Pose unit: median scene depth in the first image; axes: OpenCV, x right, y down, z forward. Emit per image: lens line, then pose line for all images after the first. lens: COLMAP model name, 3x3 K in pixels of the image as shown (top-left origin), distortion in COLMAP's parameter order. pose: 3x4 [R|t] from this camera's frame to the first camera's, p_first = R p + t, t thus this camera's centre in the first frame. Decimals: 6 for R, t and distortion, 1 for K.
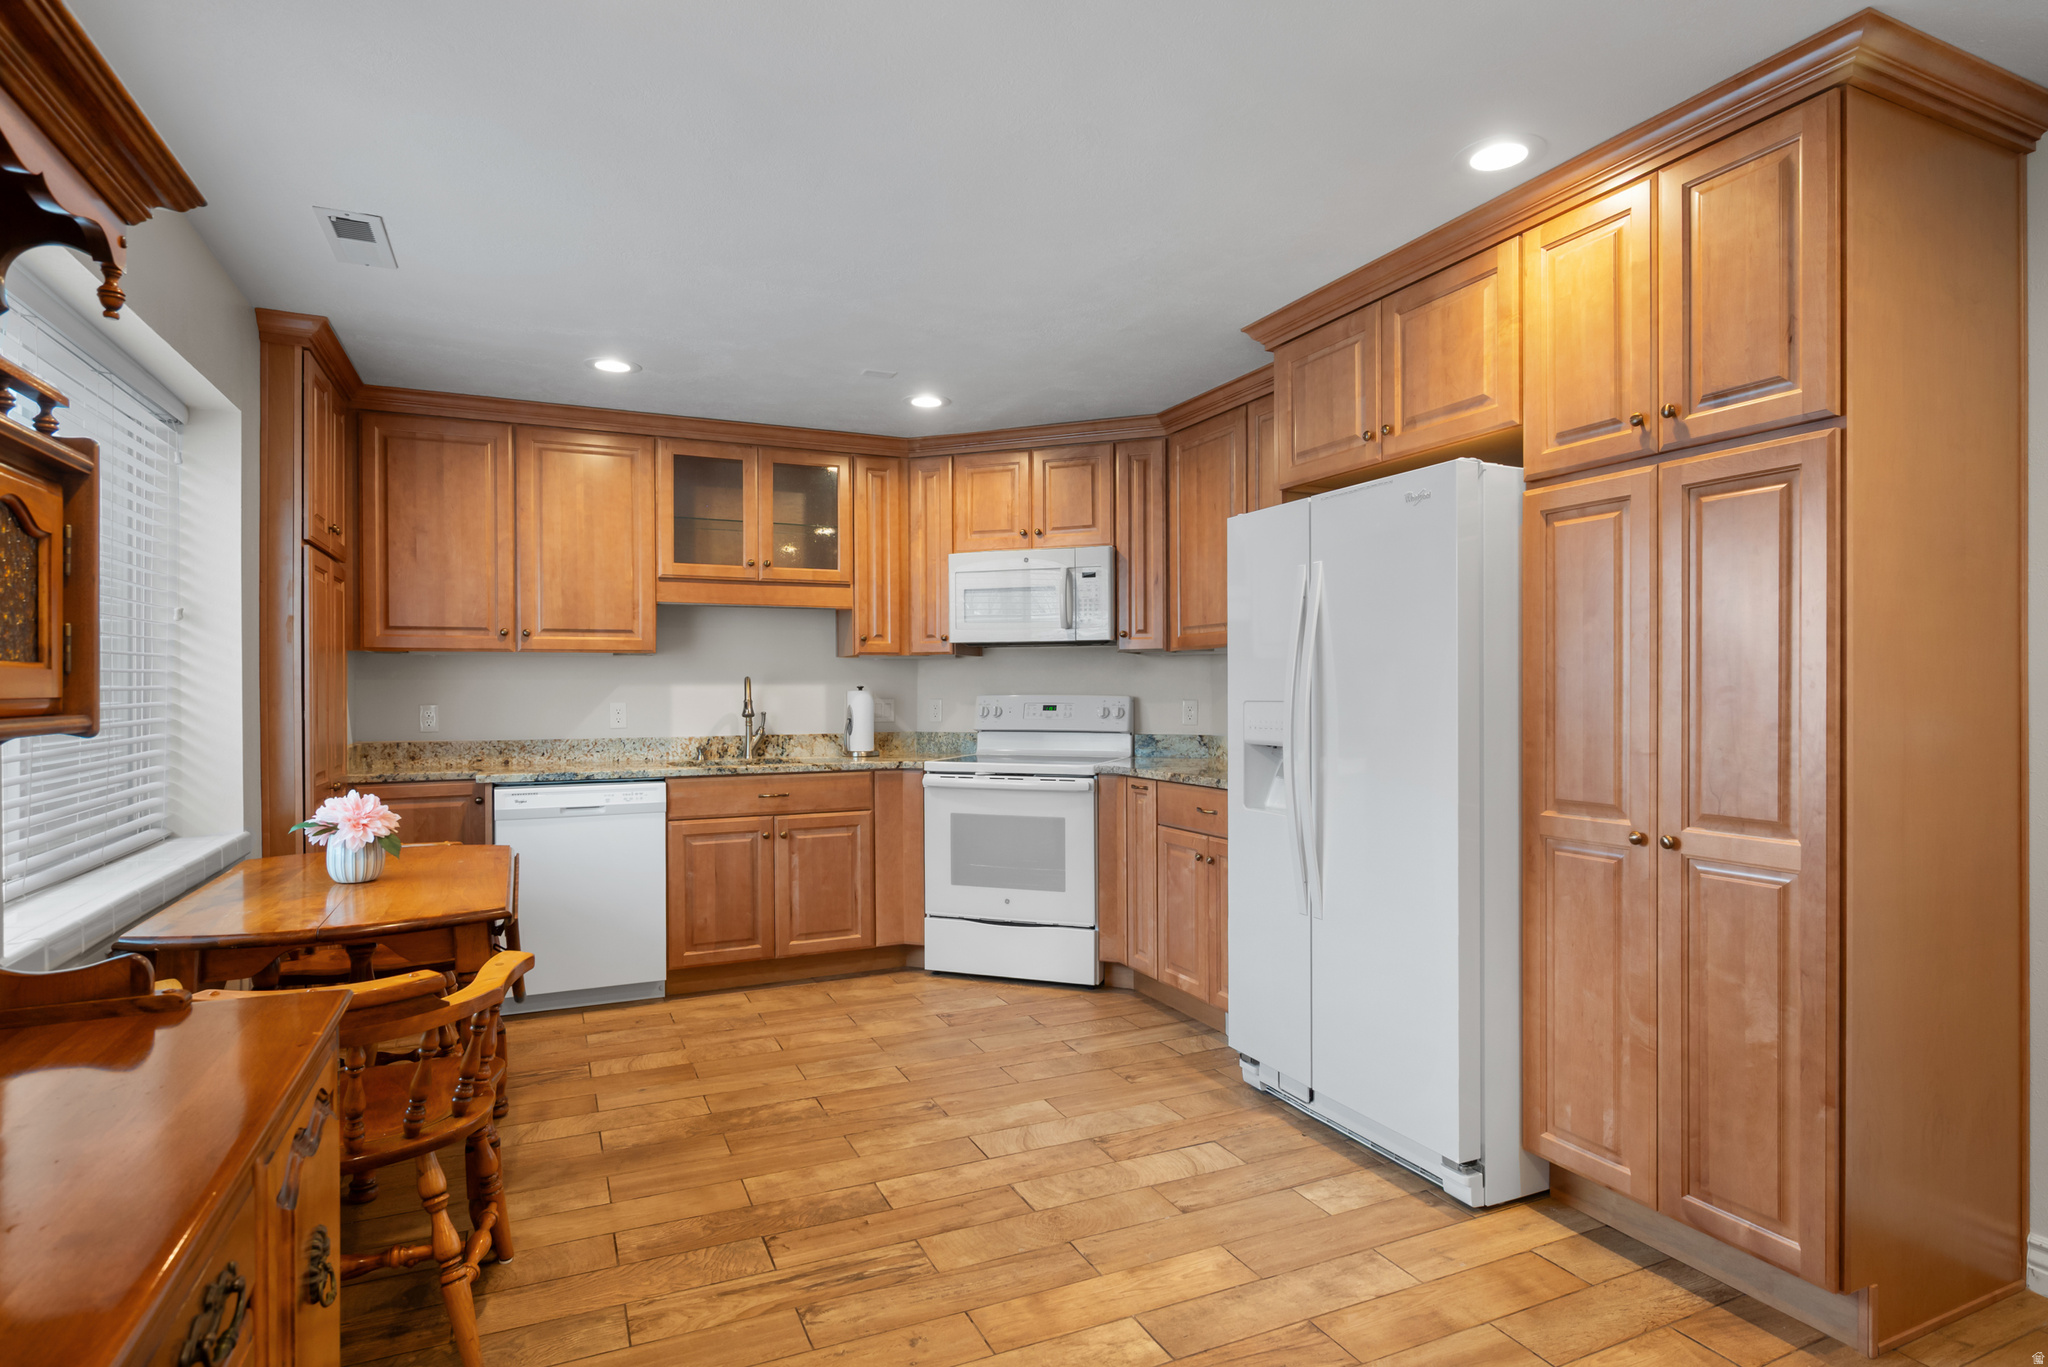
lens RADIAL K [[1067.0, 0, 1024.8], [0, 1067.0, 696.7], [0, 0, 1]] dist [-0.002213, -0.000184]
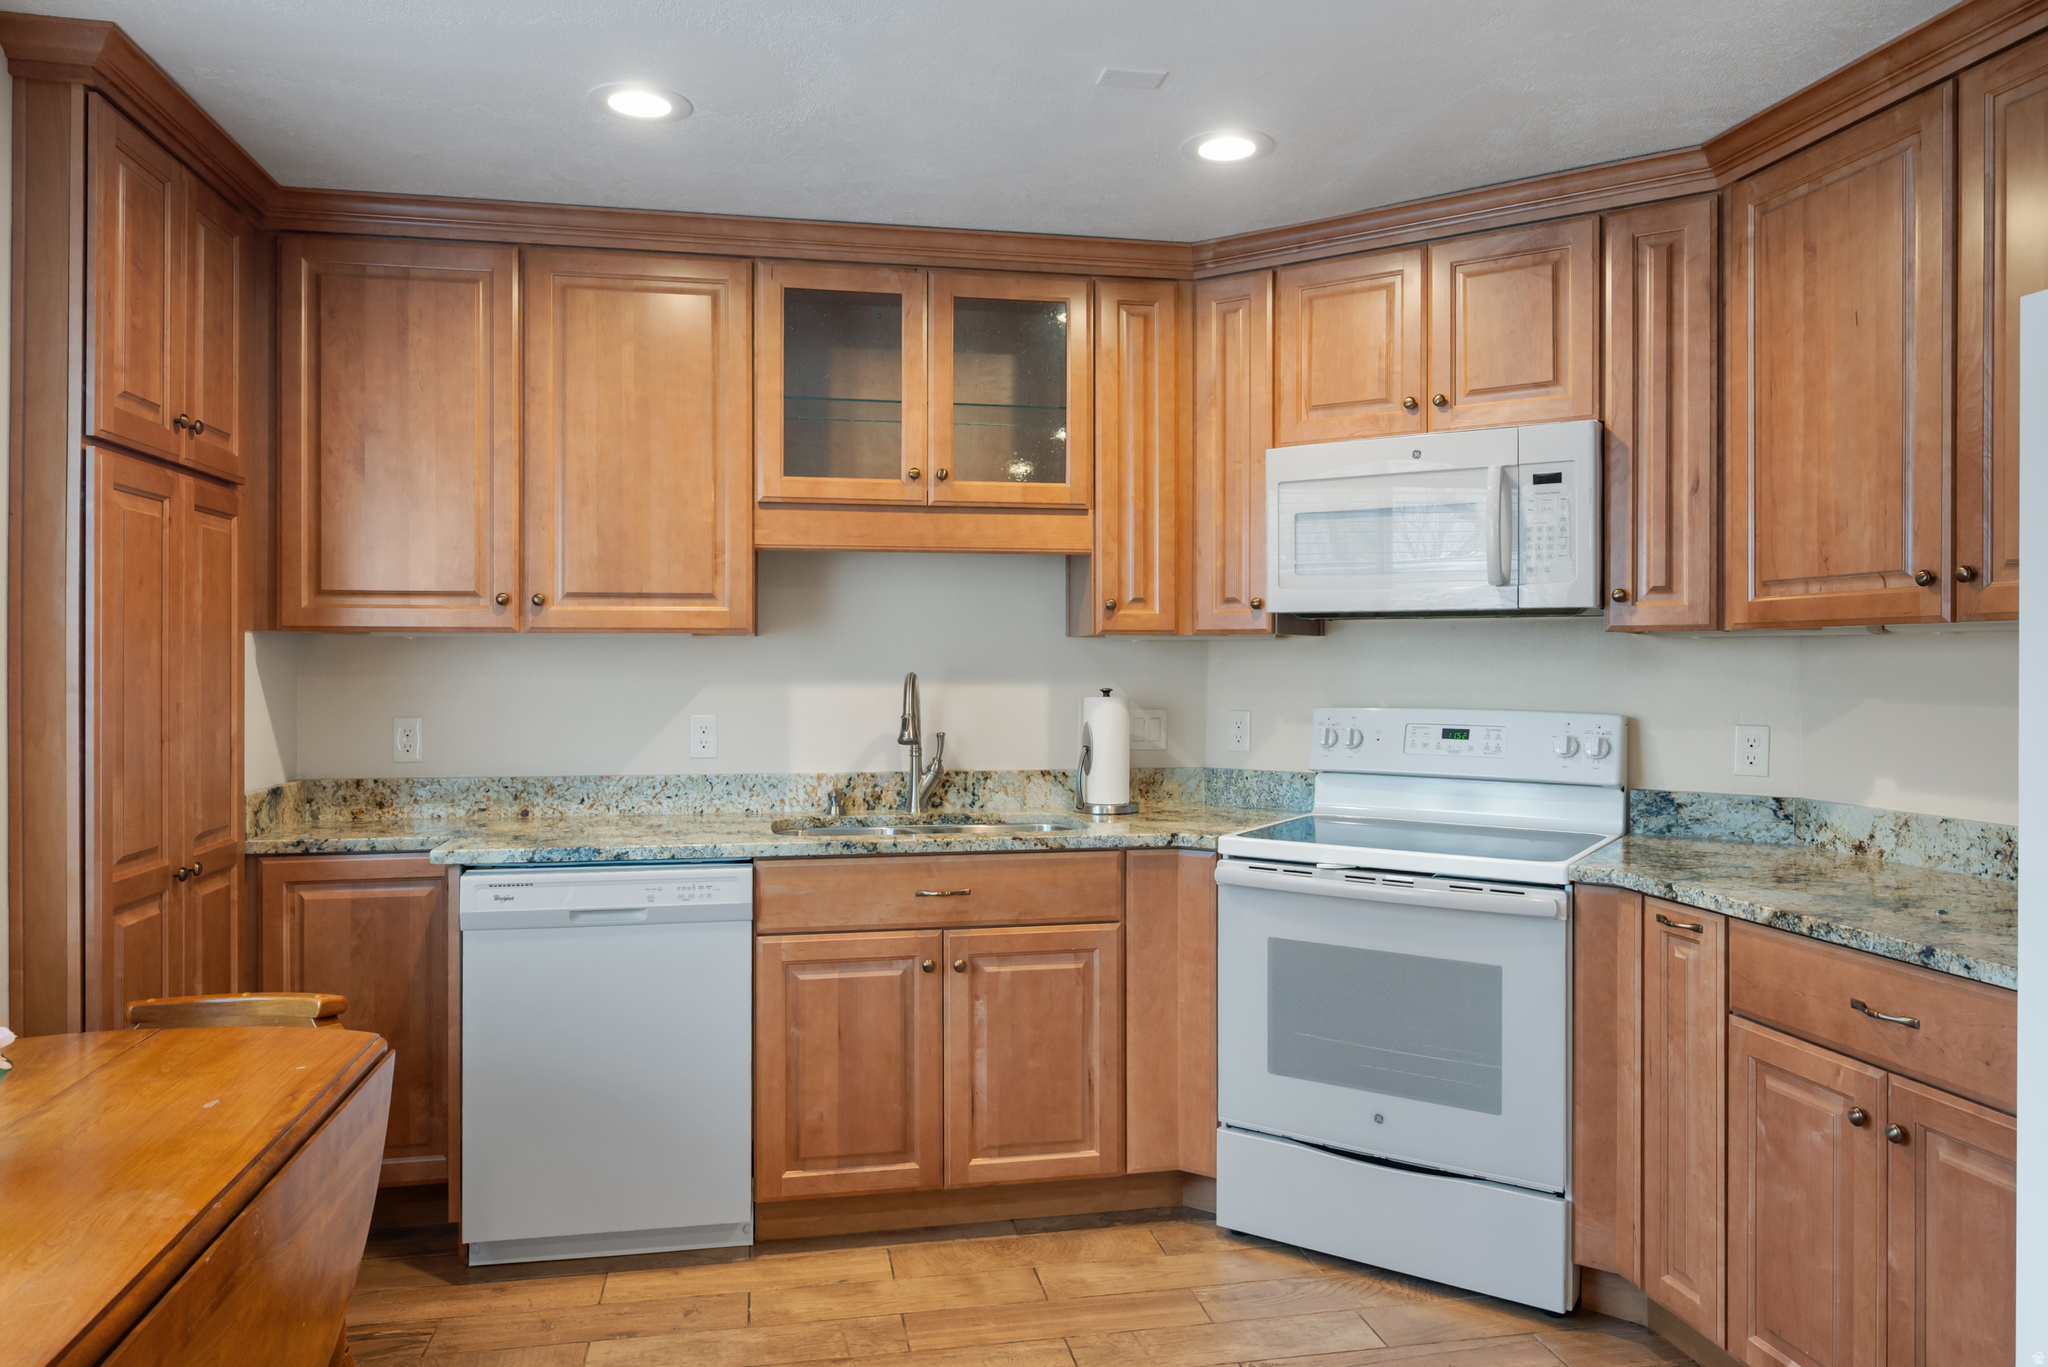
lens RADIAL K [[1315.1, 0, 1040.8], [0, 1315.1, 664.4], [0, 0, 1]] dist [-0.006904, 0.000298]
pose [[0.974218, 0.006115, -0.225527, -0.033746], [-0.006508, 0.999978, -0.001000, -0.024674], [0.225516, 0.002442, 0.974236, 0.347027]]
